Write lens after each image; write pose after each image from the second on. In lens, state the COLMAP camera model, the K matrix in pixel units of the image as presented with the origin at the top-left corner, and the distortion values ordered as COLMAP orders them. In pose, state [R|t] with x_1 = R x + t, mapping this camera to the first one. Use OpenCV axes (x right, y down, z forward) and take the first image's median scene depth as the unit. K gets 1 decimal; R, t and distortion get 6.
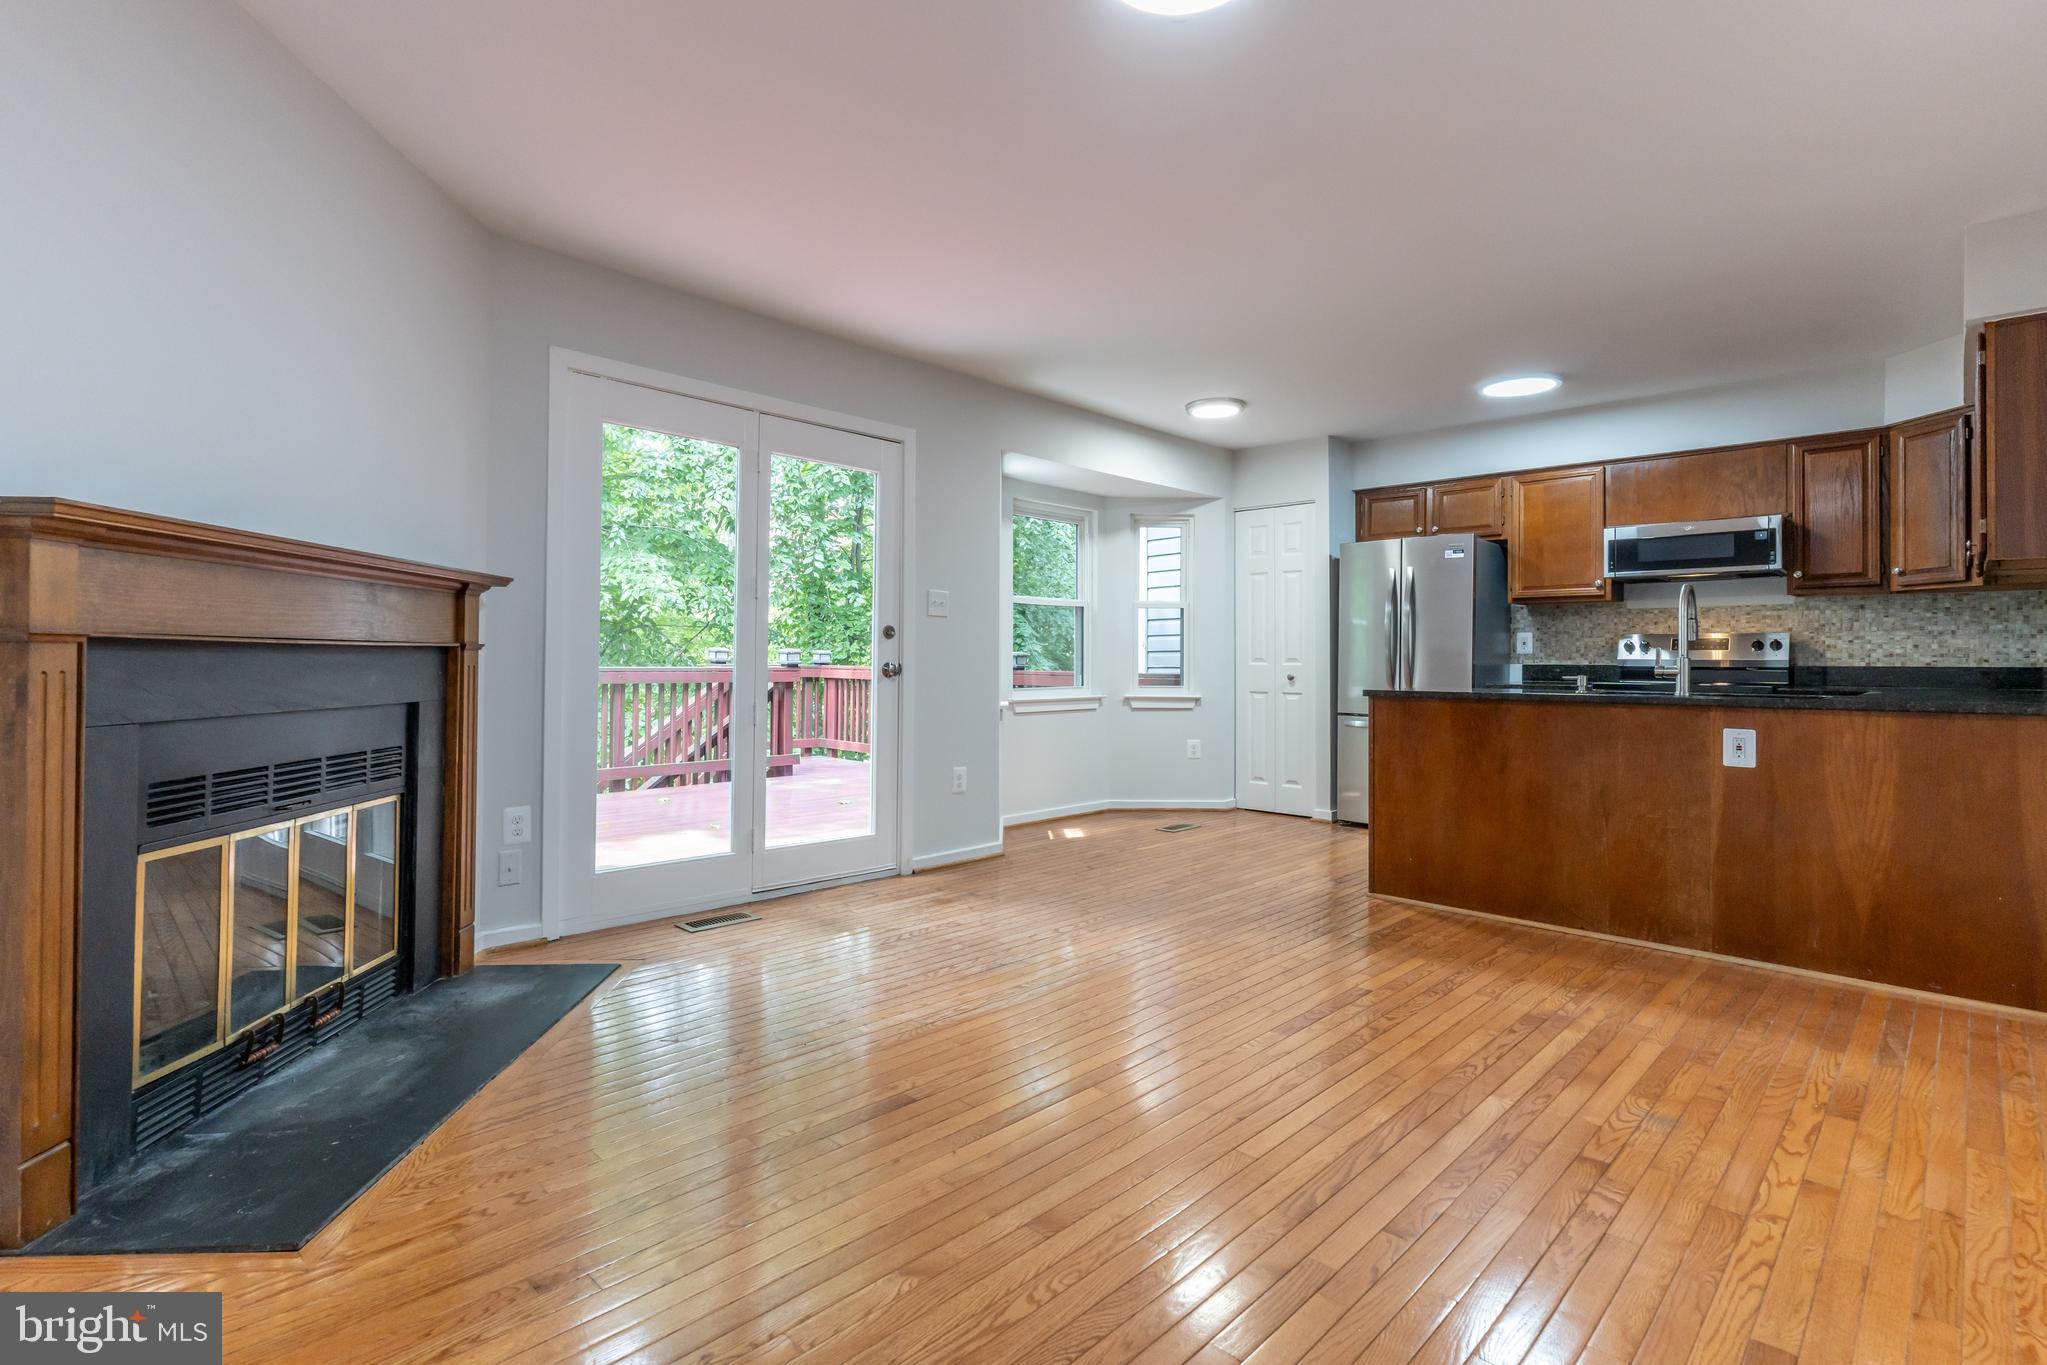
lens RADIAL K [[981.6, 0, 992.2], [0, 981.6, 657.2], [0, 0, 1]] dist [-0.001108, 0.000439]
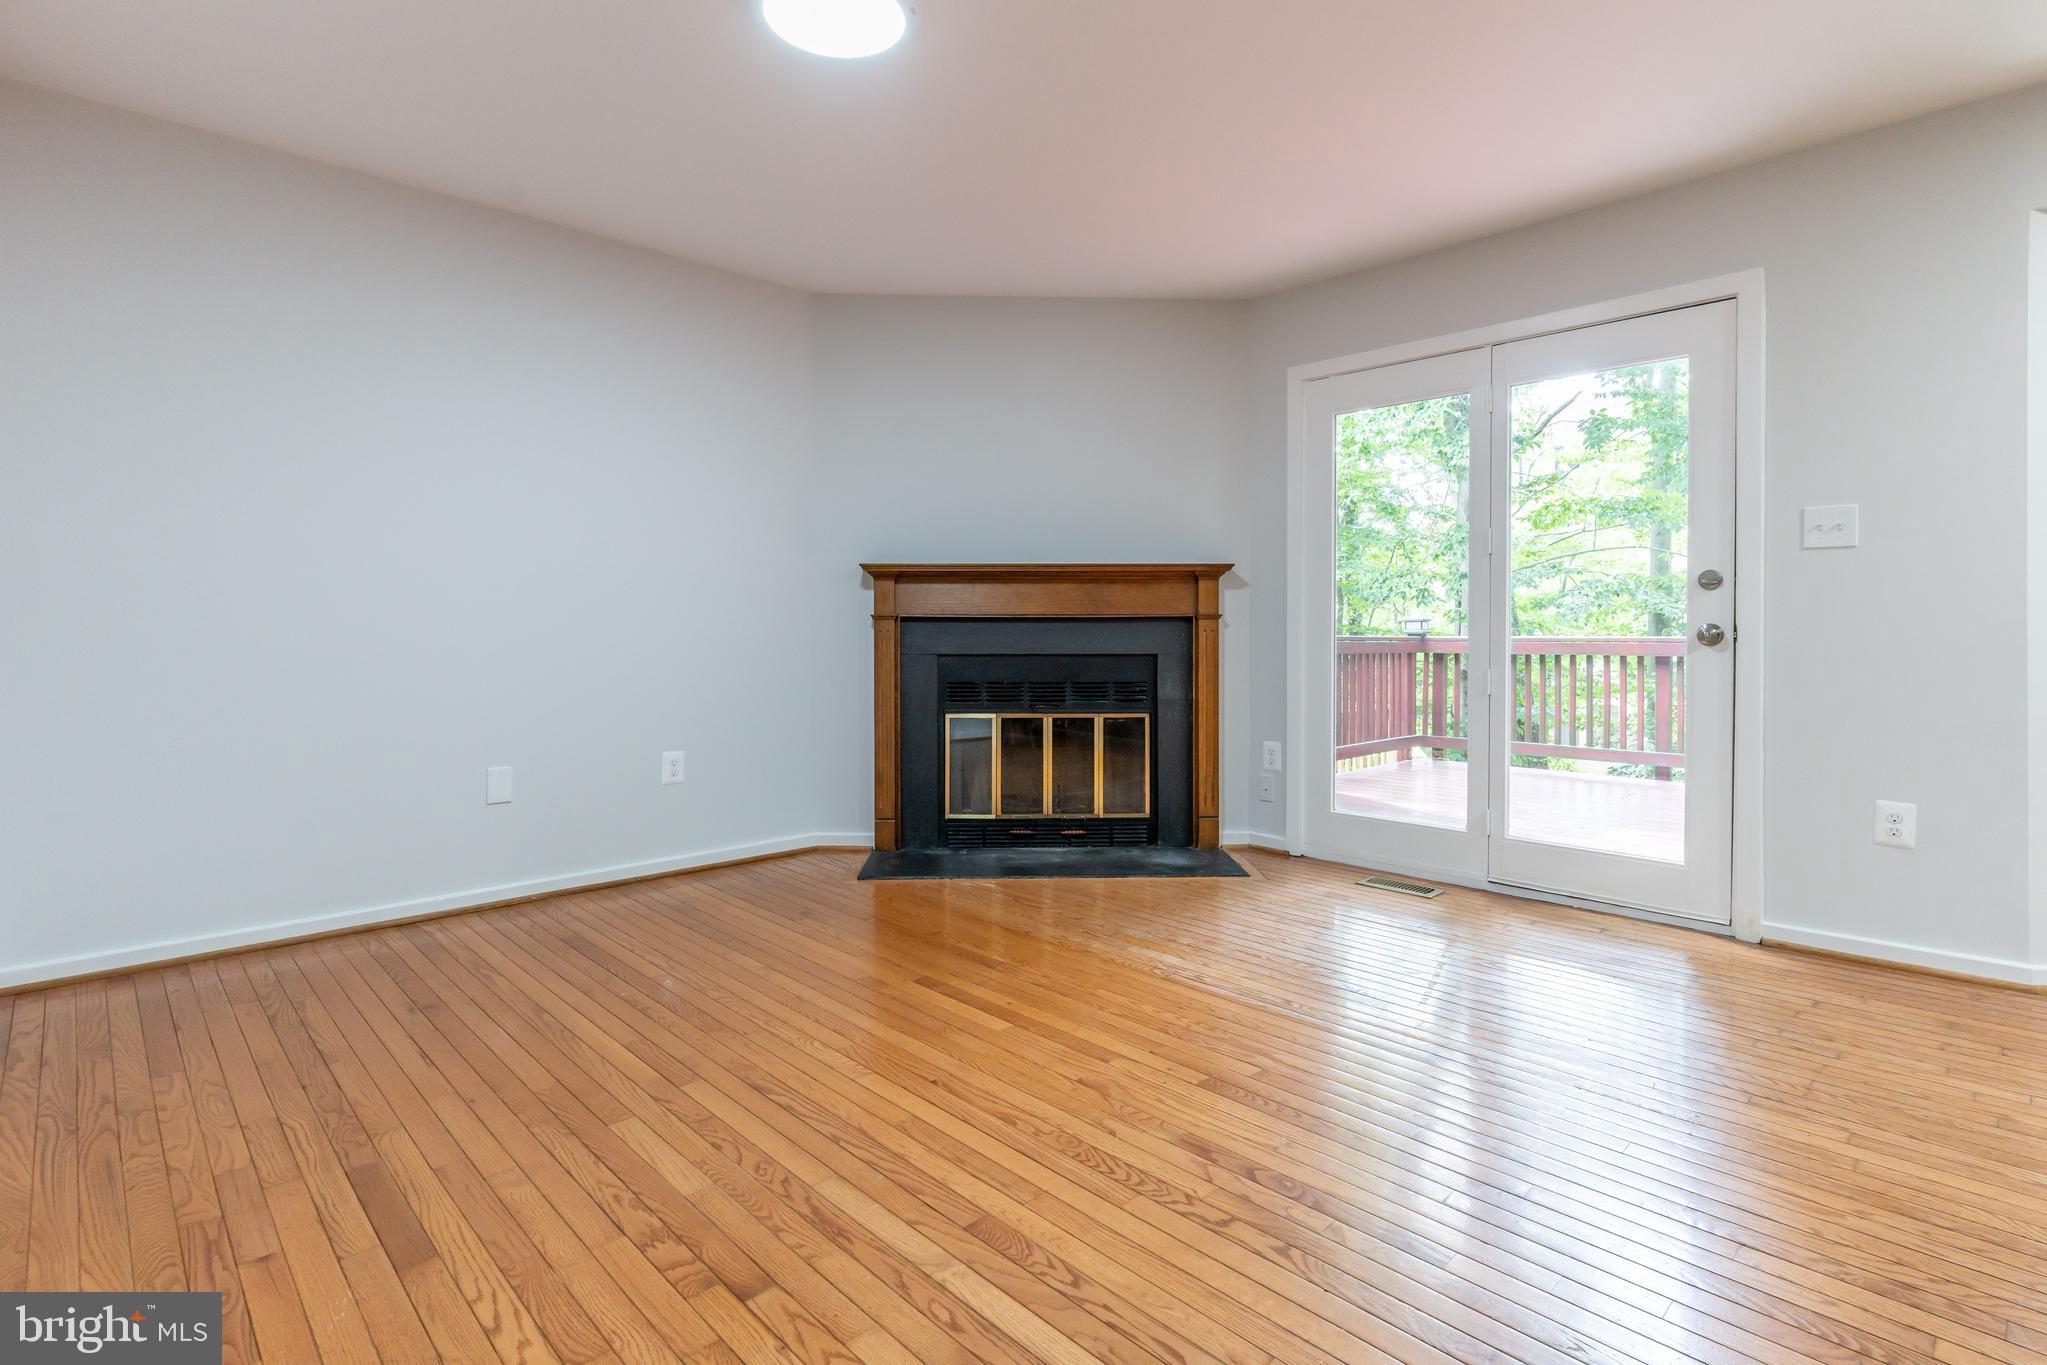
lens RADIAL K [[981.6, 0, 1056.9], [0, 981.6, 644.2], [0, 0, 1]] dist [-0.001108, 0.000439]
pose [[-0.000464, 0.003516, -0.999994, 0.573593], [0.004276, 0.999985, 0.003514, 0.014902], [0.999991, -0.004274, -0.000479, 0.525632]]
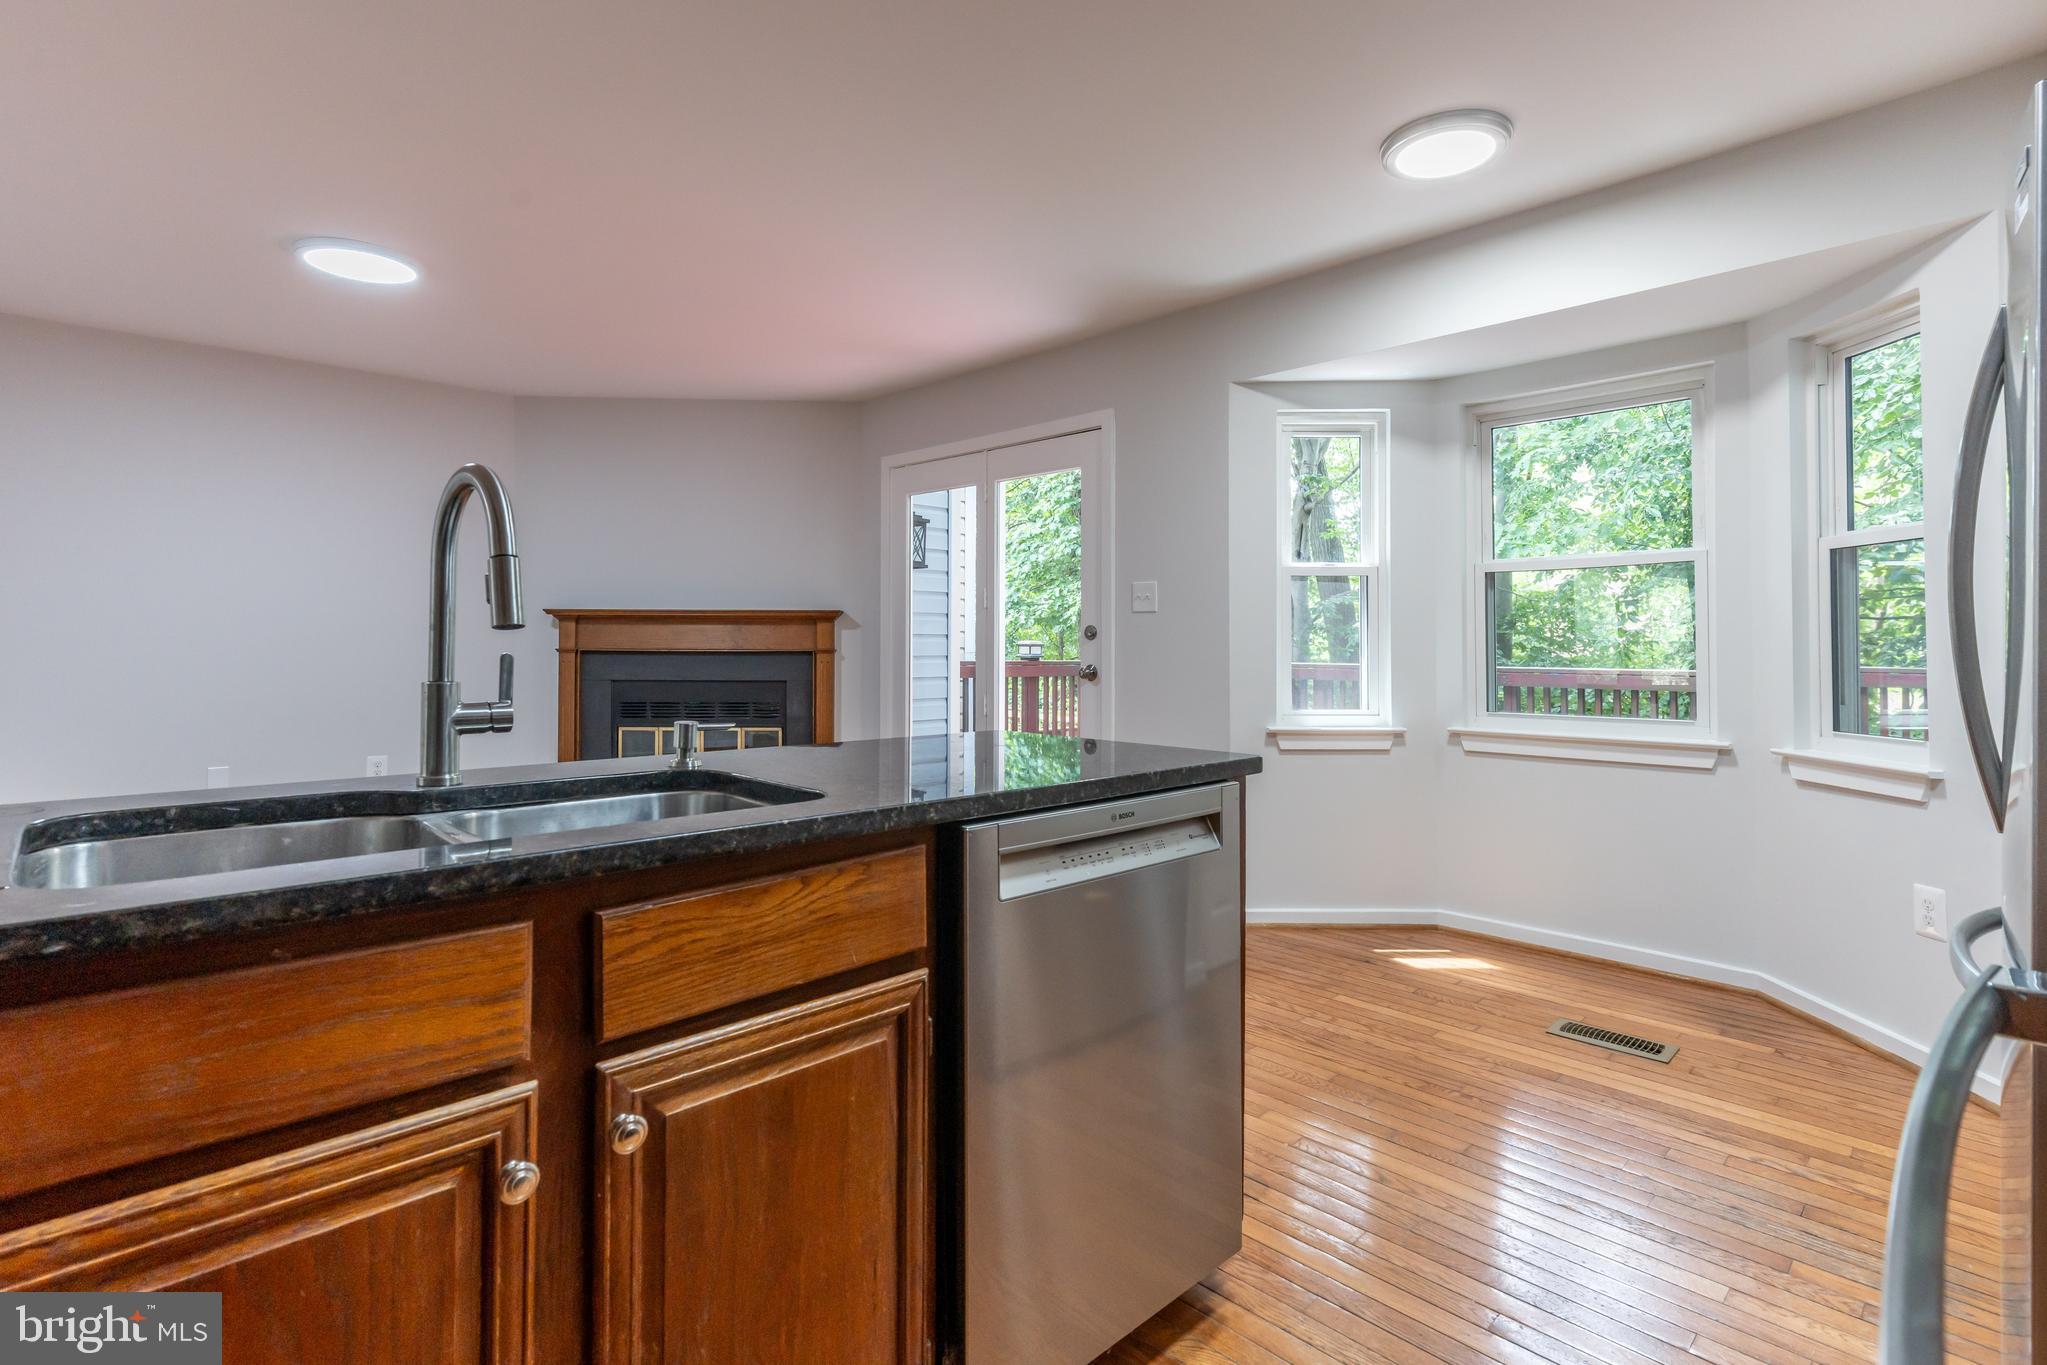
lens RADIAL K [[981.6, 0, 1040.4], [0, 981.6, 658.5], [0, 0, 1]] dist [-0.001108, 0.000439]
pose [[0.001548, 0.008997, -0.999958, 0.823154], [-0.000484, 0.999959, 0.008996, -0.009505], [0.999999, 0.000470, 0.001553, 0.927186]]
